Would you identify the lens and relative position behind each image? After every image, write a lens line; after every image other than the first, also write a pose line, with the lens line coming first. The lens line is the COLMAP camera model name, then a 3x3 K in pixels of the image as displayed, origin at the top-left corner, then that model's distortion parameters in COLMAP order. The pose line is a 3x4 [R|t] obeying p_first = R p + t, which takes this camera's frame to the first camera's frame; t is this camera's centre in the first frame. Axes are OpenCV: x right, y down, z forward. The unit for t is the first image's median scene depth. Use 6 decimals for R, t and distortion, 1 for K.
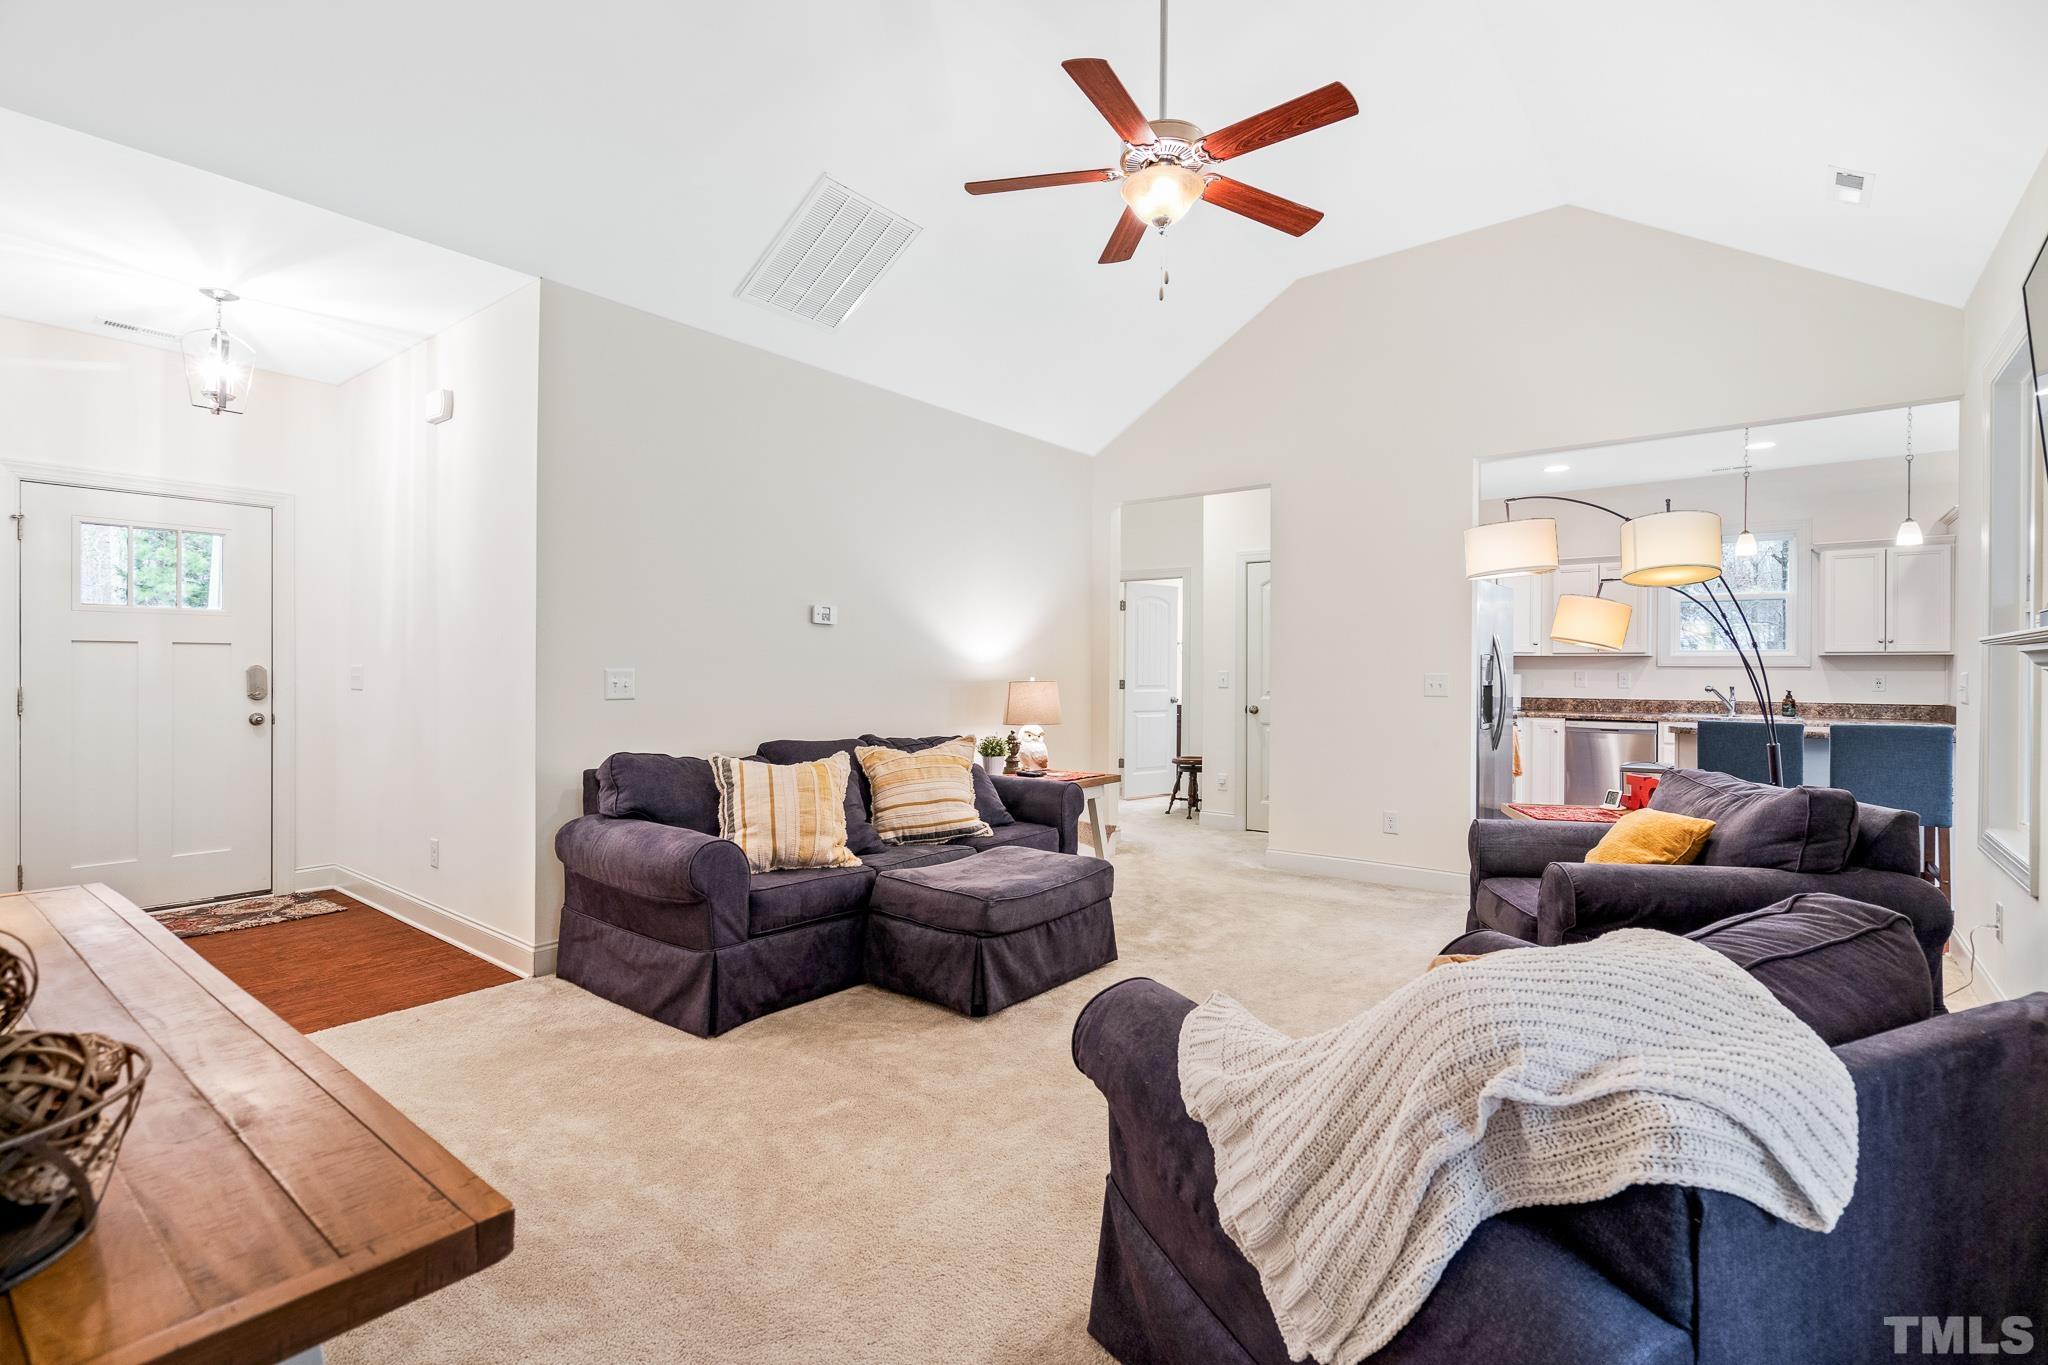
lens RADIAL K [[936.1, 0, 1025.0], [0, 936.1, 674.5], [0, 0, 1]] dist [-0.001115, 0.001186]
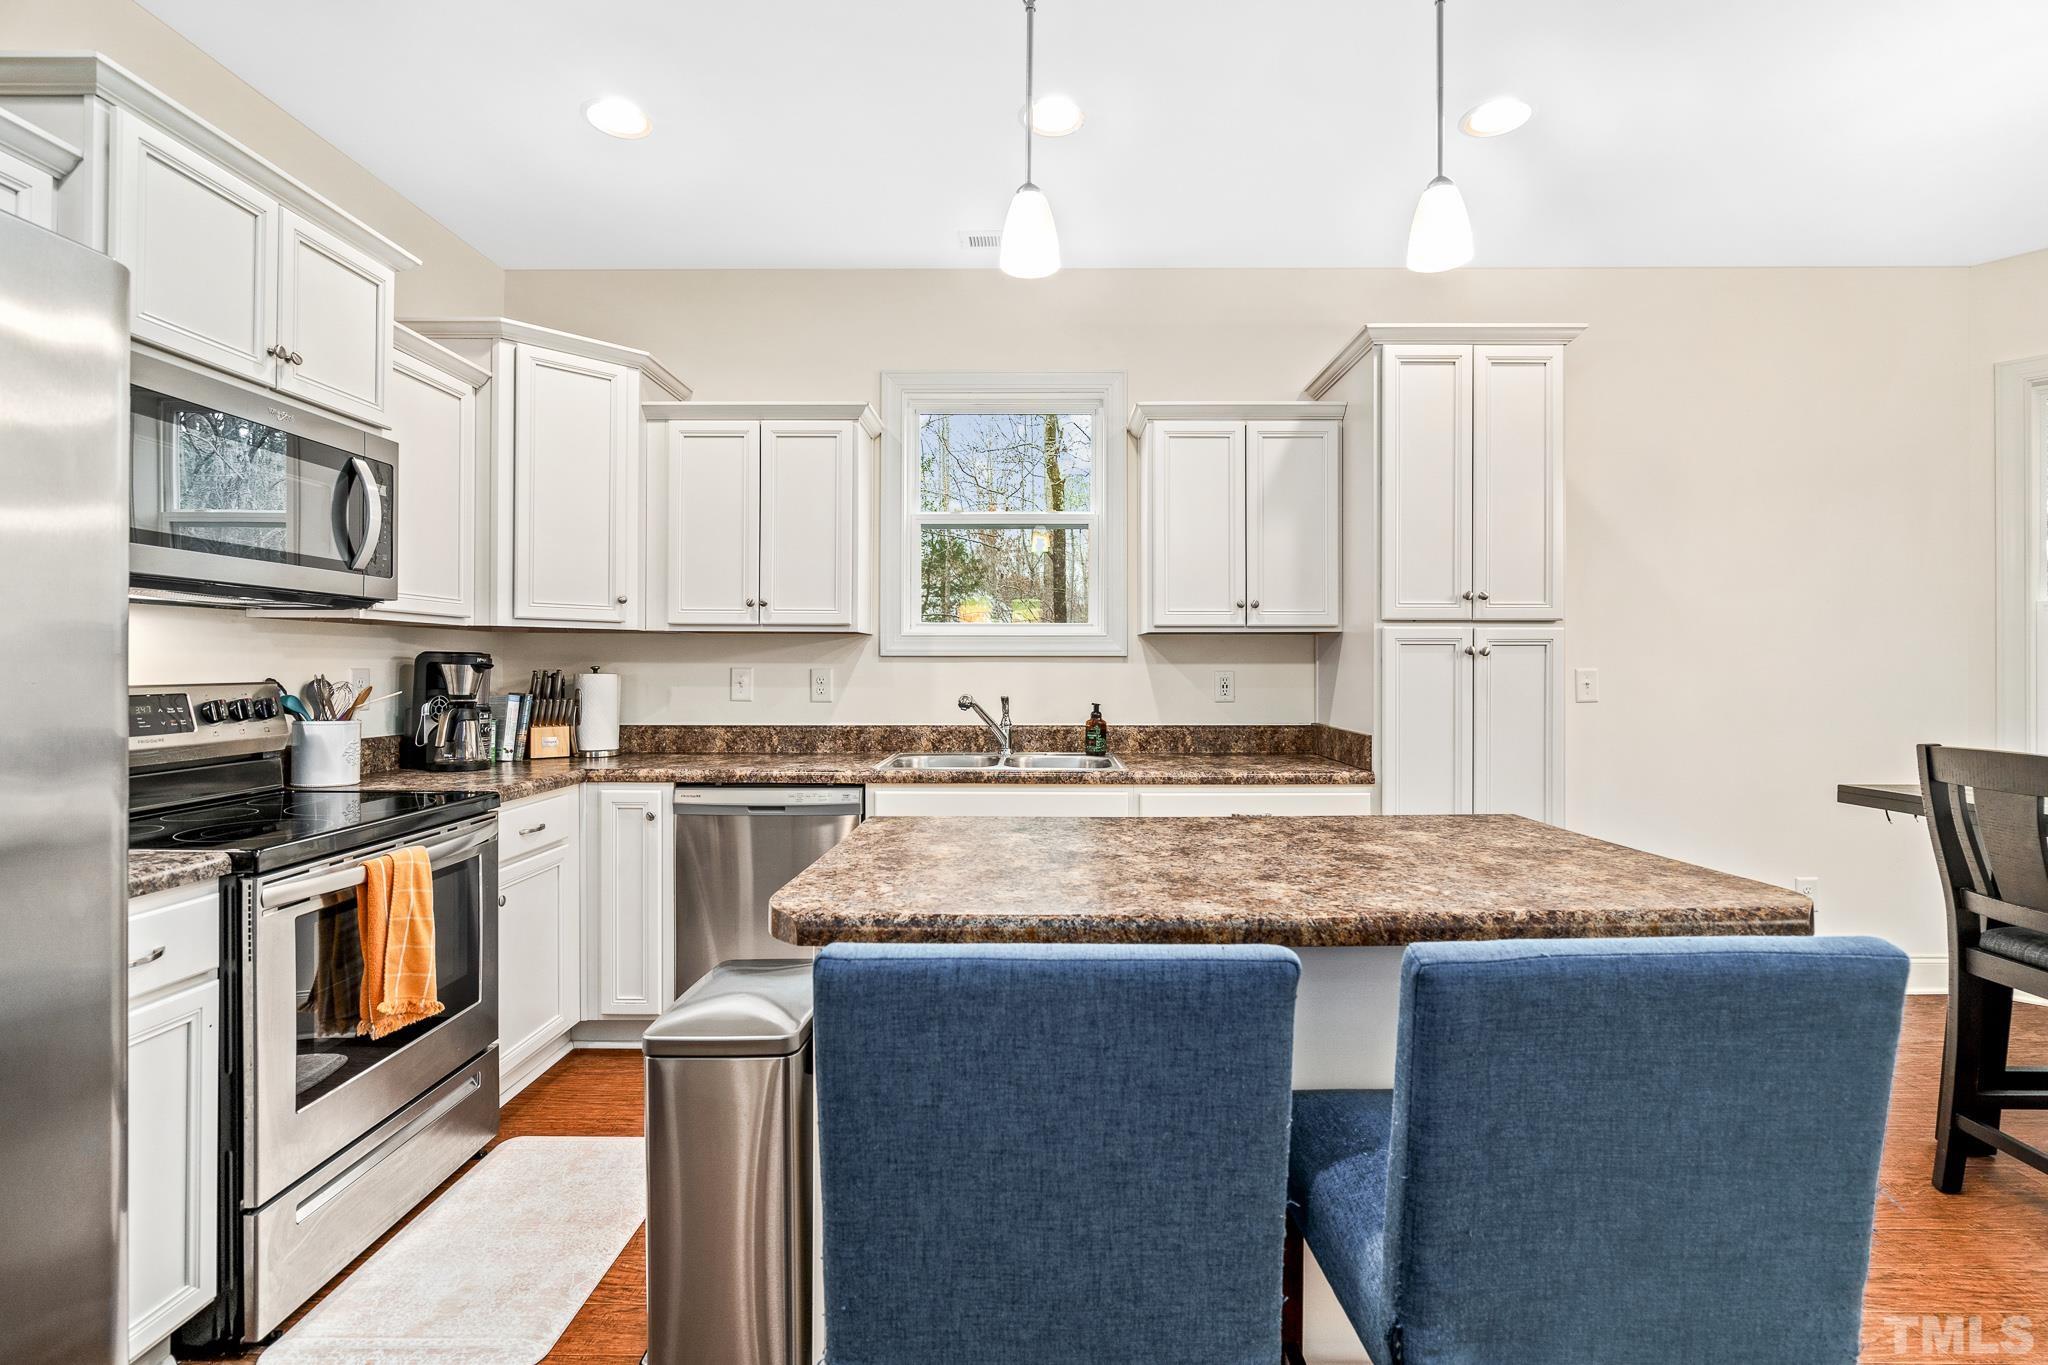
lens RADIAL K [[939.8, 0, 1032.3], [0, 939.8, 665.3], [0, 0, 1]] dist [-0.004059, 0.001499]
pose [[0.786074, -0.001056, 0.618131, 0.464988], [0.005732, 0.999968, -0.005582, -0.000589], [-0.618105, 0.007931, 0.786055, 0.607811]]
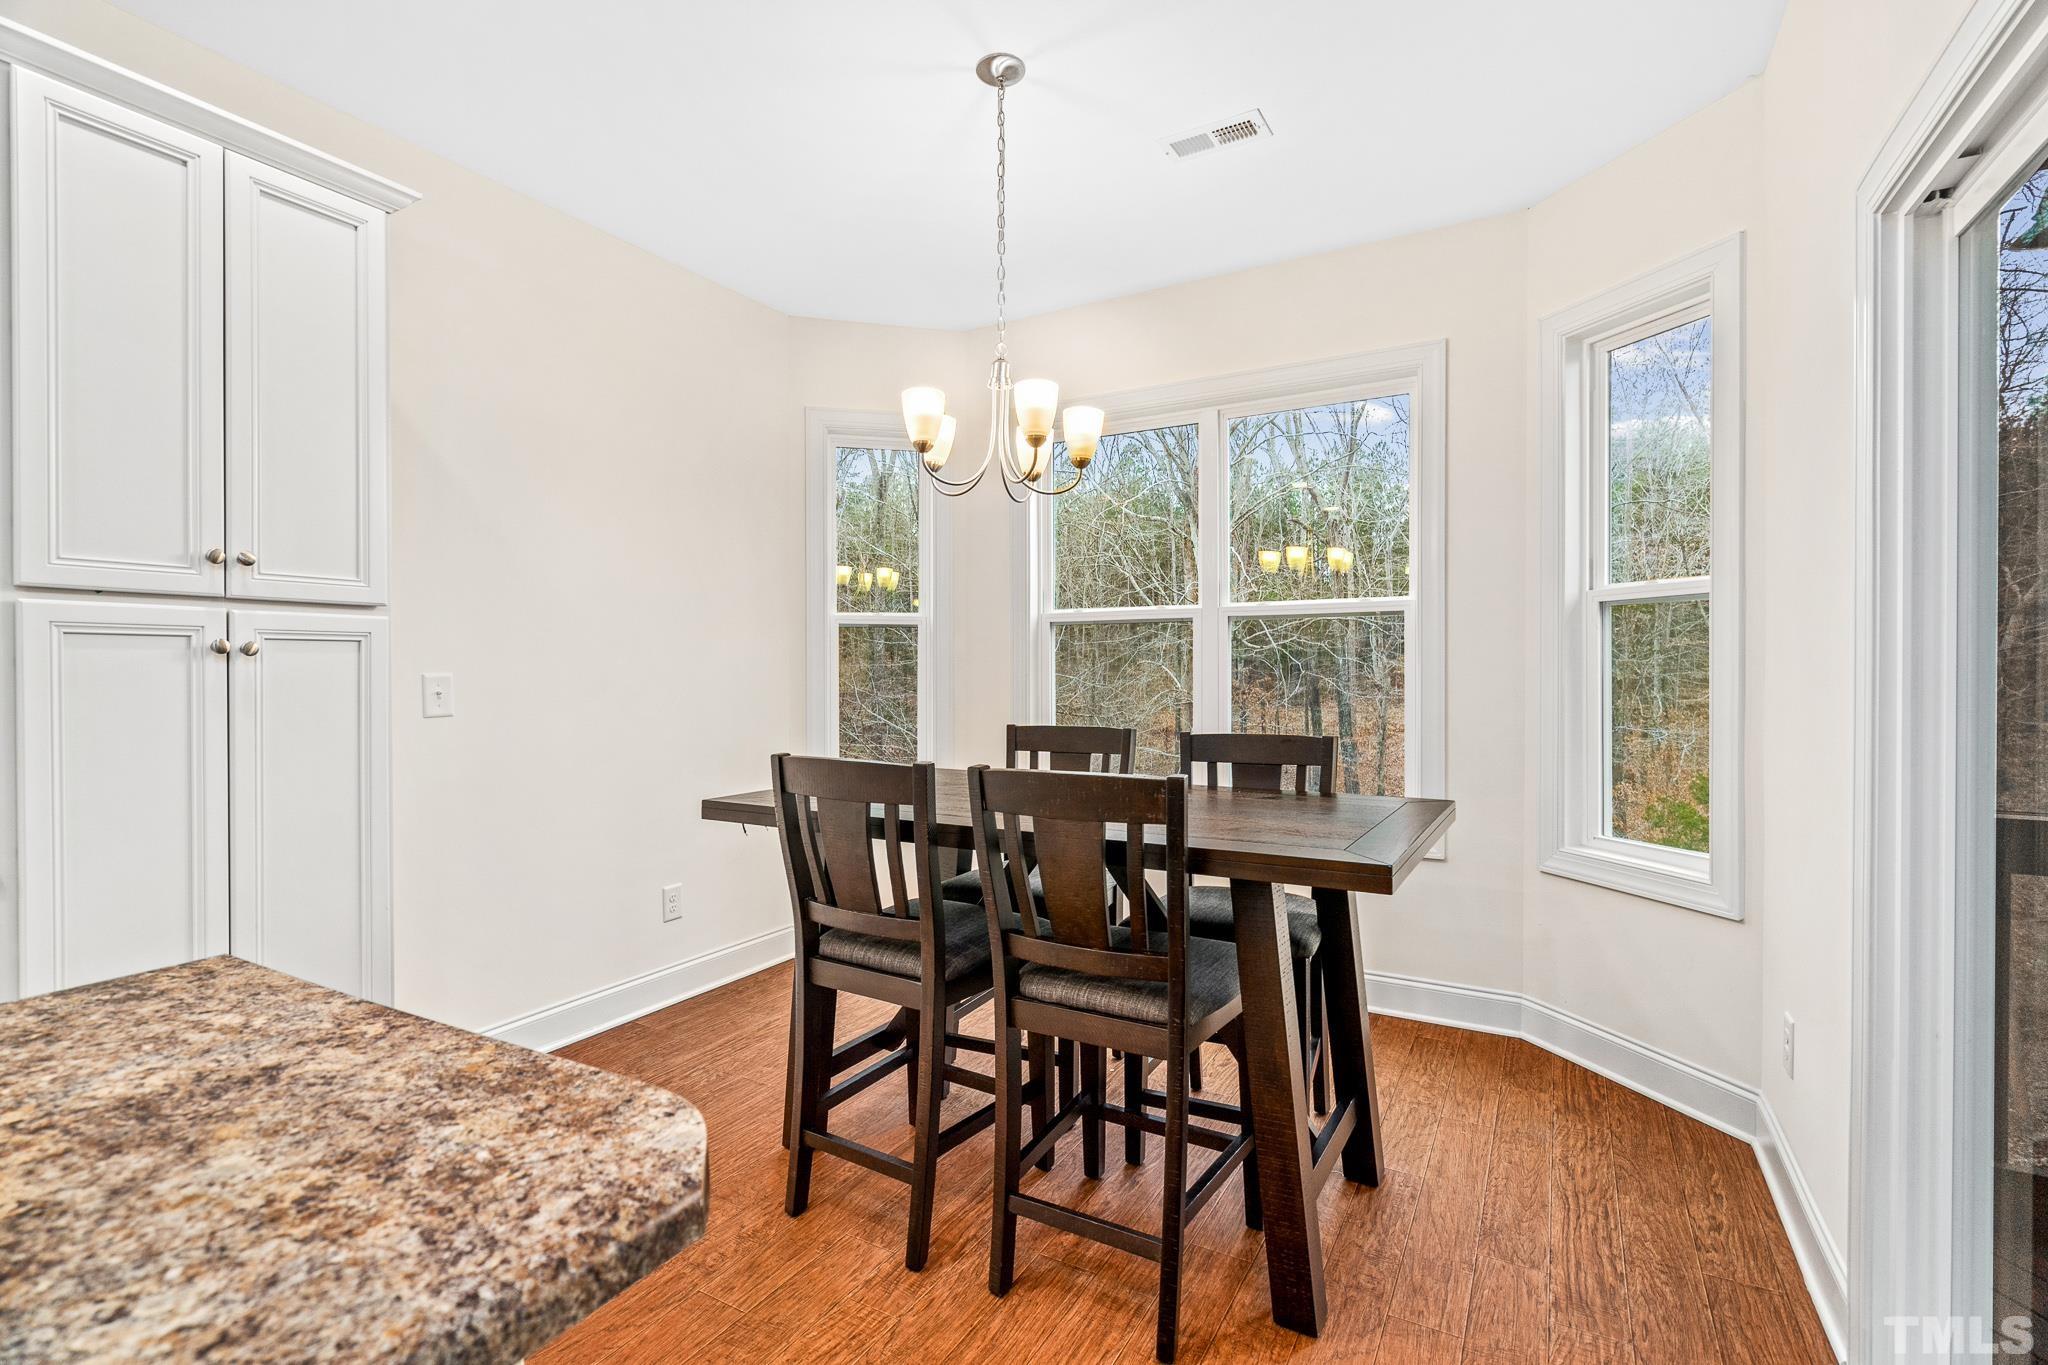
lens RADIAL K [[936.1, 0, 1025.0], [0, 936.1, 674.5], [0, 0, 1]] dist [-0.001115, 0.001186]
pose [[-0.151574, -0.009229, 0.988403, 0.589778], [0.006241, 0.999928, 0.010294, -0.002093], [-0.988426, 0.007729, -0.151505, 0.637671]]
